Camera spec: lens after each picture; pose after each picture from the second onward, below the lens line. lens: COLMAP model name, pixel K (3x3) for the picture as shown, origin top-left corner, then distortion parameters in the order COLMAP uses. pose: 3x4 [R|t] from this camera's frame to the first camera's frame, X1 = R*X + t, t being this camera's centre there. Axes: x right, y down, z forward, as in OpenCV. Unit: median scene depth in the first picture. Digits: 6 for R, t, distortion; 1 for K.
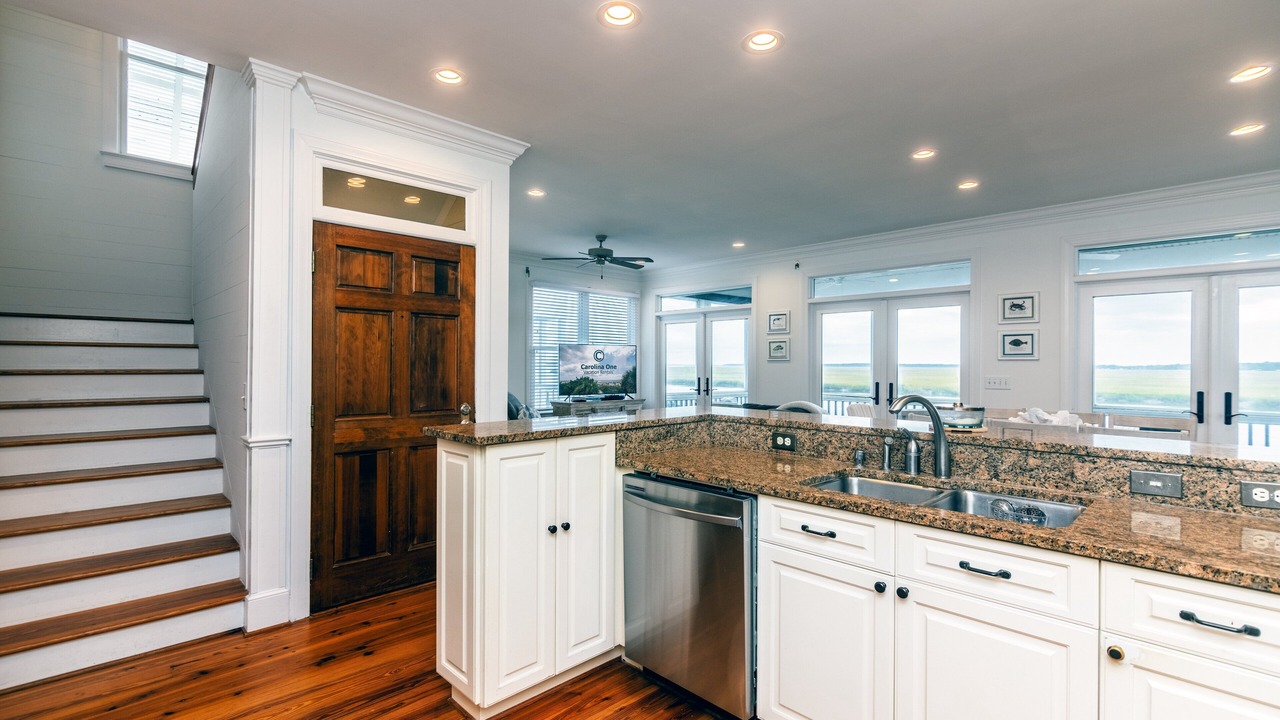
lens RADIAL K [[584.9, 0, 644.2], [0, 584.9, 357.0], [0, 0, 1]] dist [0.003086, -0.000753]
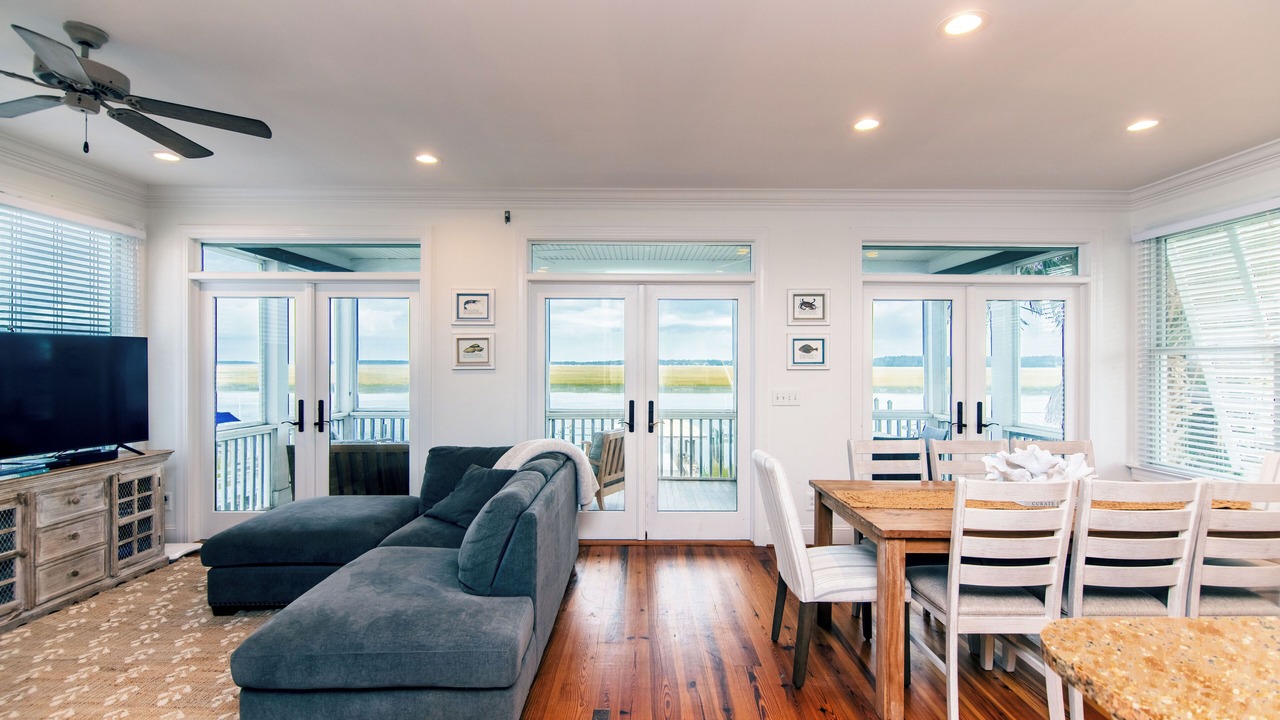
lens RADIAL K [[584.9, 0, 644.2], [0, 584.9, 357.0], [0, 0, 1]] dist [0.003086, -0.000753]
pose [[0.691047, 0.003830, 0.722799, -0.082031], [-0.007936, 0.999966, 0.002288, -0.008939], [-0.722766, -0.007317, 0.691054, 0.413048]]
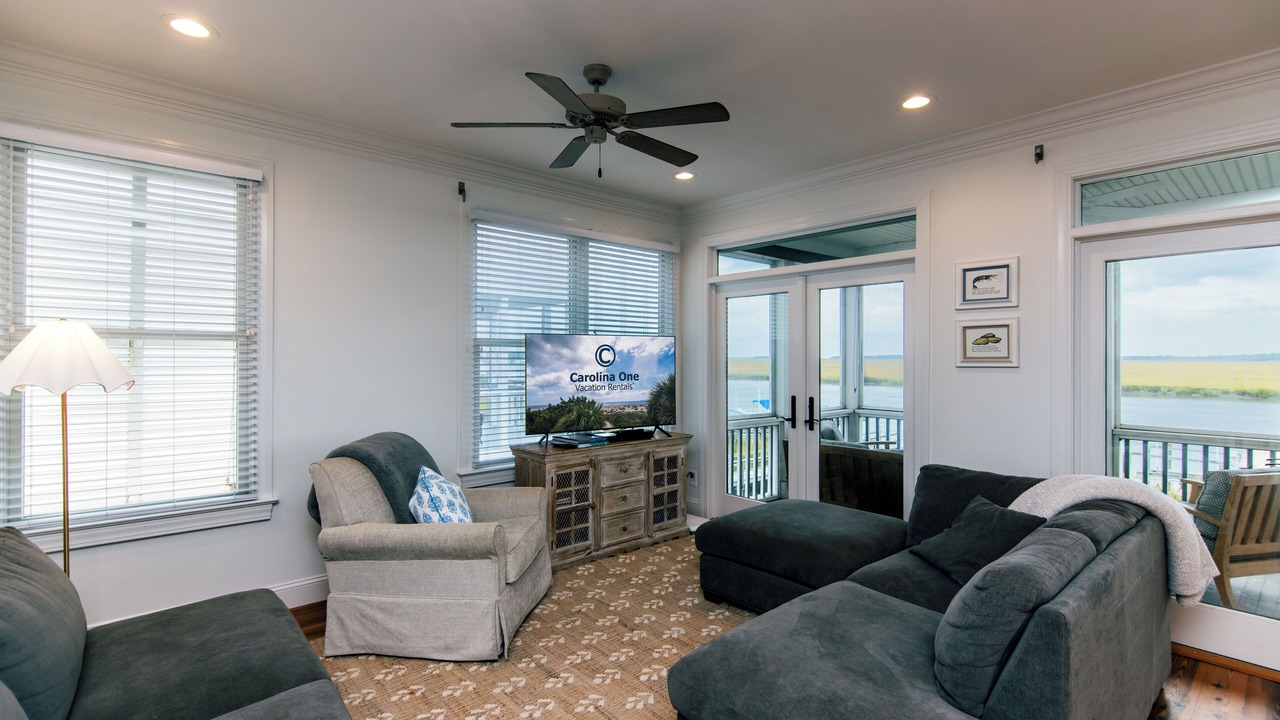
lens RADIAL K [[584.9, 0, 644.2], [0, 584.9, 357.0], [0, 0, 1]] dist [0.003086, -0.000753]
pose [[0.998922, -0.002736, -0.046334, -0.018282], [0.003388, 0.999896, 0.014004, -0.008496], [0.046291, -0.014146, 0.998828, 0.482819]]
